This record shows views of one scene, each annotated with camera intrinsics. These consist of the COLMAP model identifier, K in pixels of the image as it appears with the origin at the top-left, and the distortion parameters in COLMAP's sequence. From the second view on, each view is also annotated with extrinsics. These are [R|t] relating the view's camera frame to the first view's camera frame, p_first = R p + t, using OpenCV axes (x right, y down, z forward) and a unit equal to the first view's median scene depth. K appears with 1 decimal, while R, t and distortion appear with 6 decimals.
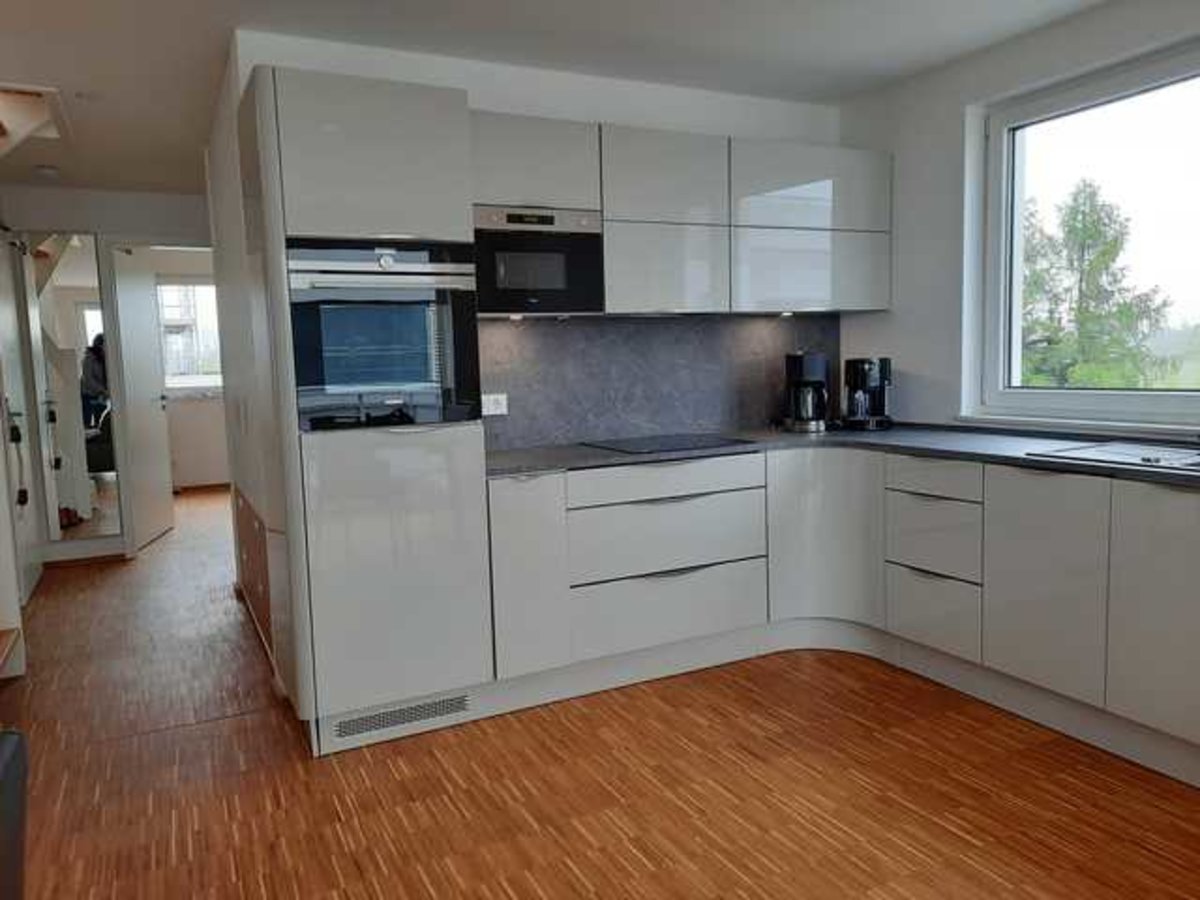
lens RADIAL K [[868.6, 0, 599.0], [0, 868.6, 444.8], [0, 0, 1]] dist [0.040367, -0.034946]
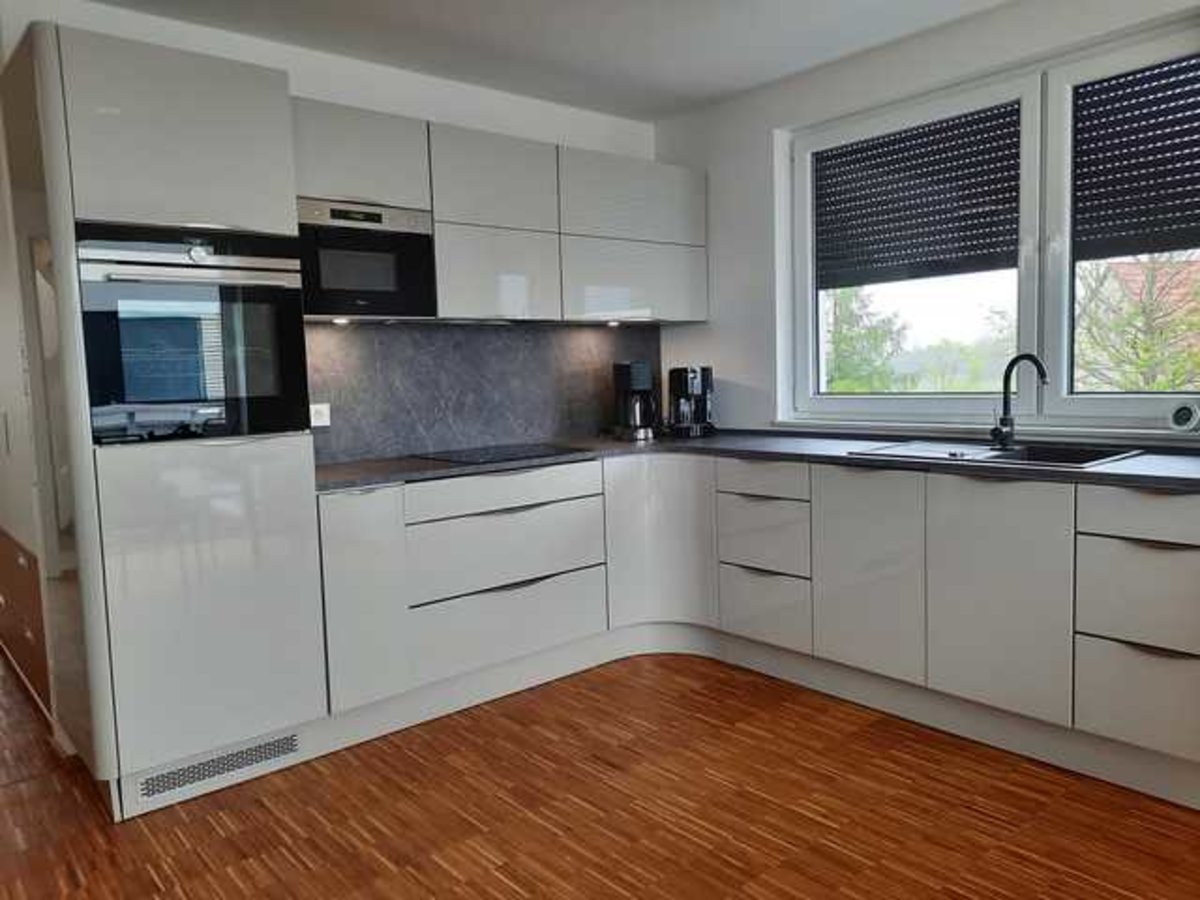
lens RADIAL K [[868.6, 0, 596.8], [0, 868.6, 445.0], [0, 0, 1]] dist [0.040367, -0.034946]
pose [[0.971683, -0.020850, 0.235366, -0.055263], [0.025952, 0.999490, -0.018600, 0.011307], [-0.234858, 0.024181, 0.971729, 0.034328]]
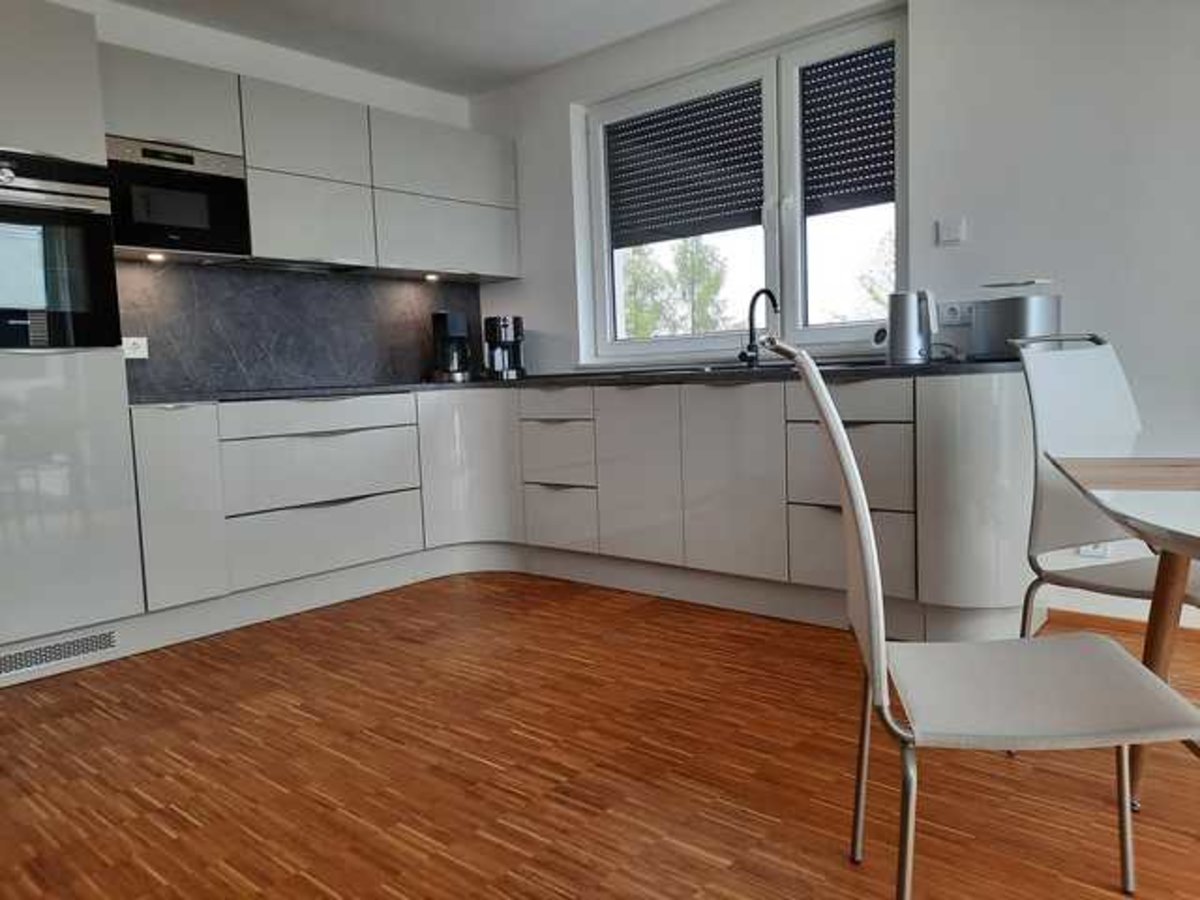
lens RADIAL K [[868.6, 0, 597.4], [0, 868.6, 449.0], [0, 0, 1]] dist [0.040367, -0.034946]
pose [[0.927834, -0.035647, 0.371287, -0.007097], [0.047018, 0.998660, -0.021615, 0.128499], [-0.370019, 0.037513, 0.928267, -0.119242]]
